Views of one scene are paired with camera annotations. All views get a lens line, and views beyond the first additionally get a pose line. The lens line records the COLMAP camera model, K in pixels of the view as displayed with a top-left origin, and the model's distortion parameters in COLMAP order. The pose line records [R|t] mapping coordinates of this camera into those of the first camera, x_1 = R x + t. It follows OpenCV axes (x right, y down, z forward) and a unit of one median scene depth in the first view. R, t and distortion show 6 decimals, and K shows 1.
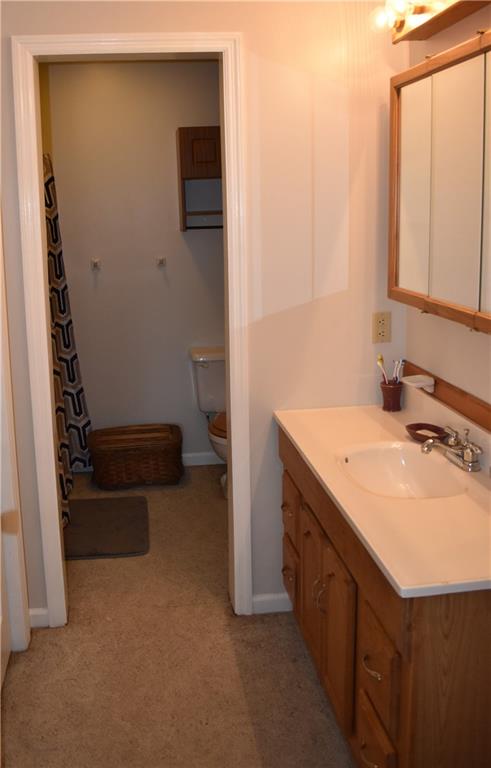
lens RADIAL K [[891.9, 0, 245.5], [0, 891.9, 384.0], [0, 0, 1]] dist [-0.166918, -0.001658]
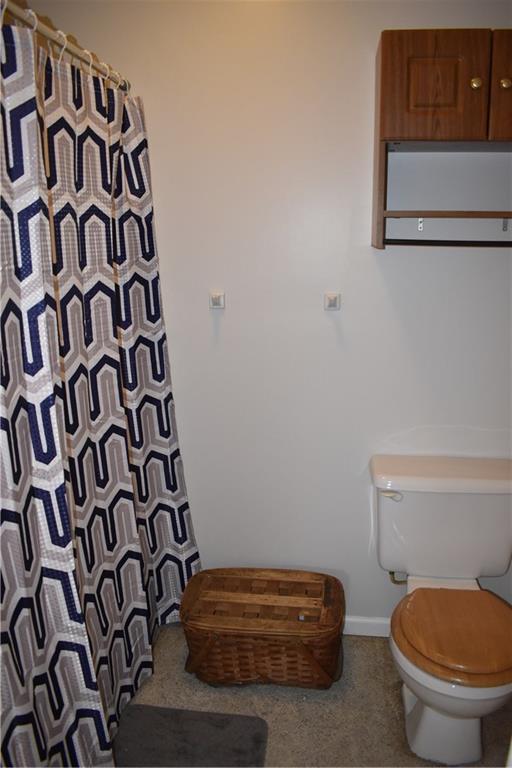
lens RADIAL K [[586.7, 0, 256.0], [0, 586.7, 384.0], [0, 0, 1]] dist [-0.077489, -0.003523]
pose [[0.960588, 0.092784, -0.262036, -0.041332], [-0.065615, 0.991695, 0.110611, -0.124395], [0.270122, -0.089058, 0.958698, 0.638759]]
